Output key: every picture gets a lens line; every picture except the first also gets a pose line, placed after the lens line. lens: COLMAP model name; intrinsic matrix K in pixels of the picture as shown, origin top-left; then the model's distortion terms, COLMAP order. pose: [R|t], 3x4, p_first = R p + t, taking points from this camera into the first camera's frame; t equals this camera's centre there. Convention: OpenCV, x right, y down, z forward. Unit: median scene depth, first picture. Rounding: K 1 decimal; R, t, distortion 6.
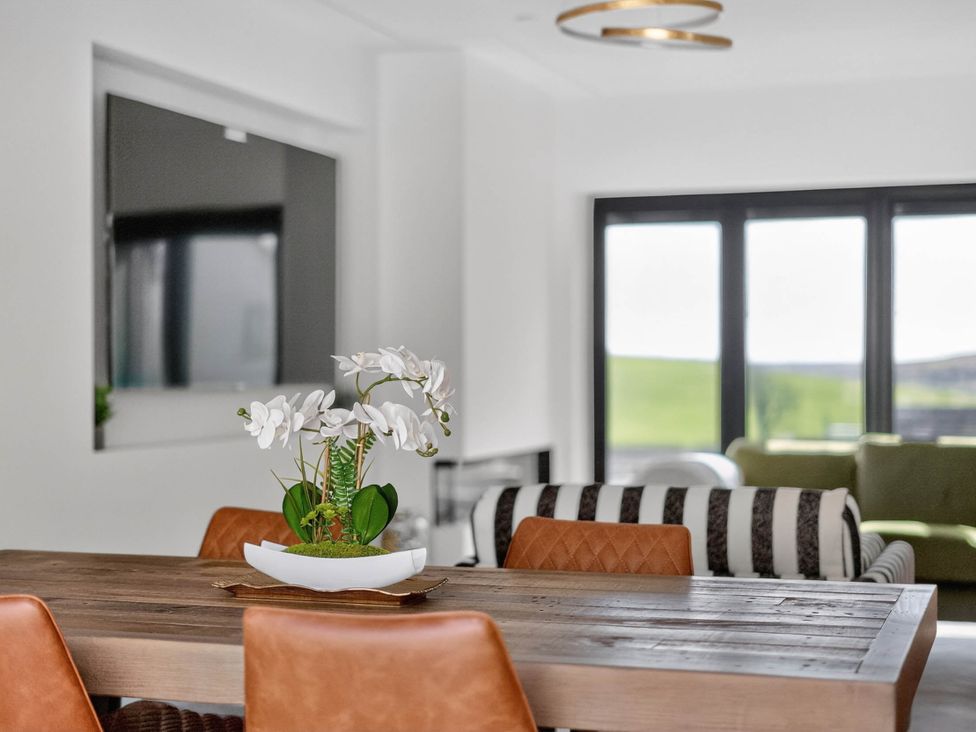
lens RADIAL K [[1616.9, 0, 488.0], [0, 1616.9, 366.0], [0, 0, 1]] dist [-0.003655, 0.026091]
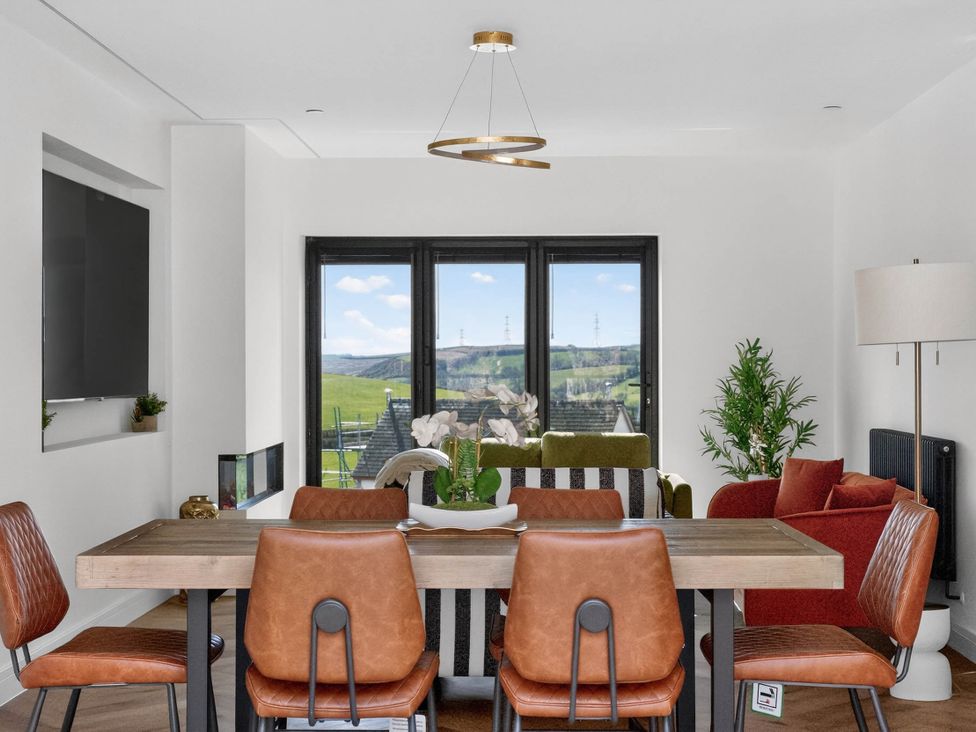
lens RADIAL K [[1616.9, 0, 488.0], [0, 1616.9, 366.0], [0, 0, 1]] dist [-0.003655, 0.026091]
pose [[0.938127, 0.004330, 0.346264, -0.526677], [-0.005505, 0.999982, 0.002411, -0.028017], [-0.346247, -0.004168, 0.938134, -0.460660]]
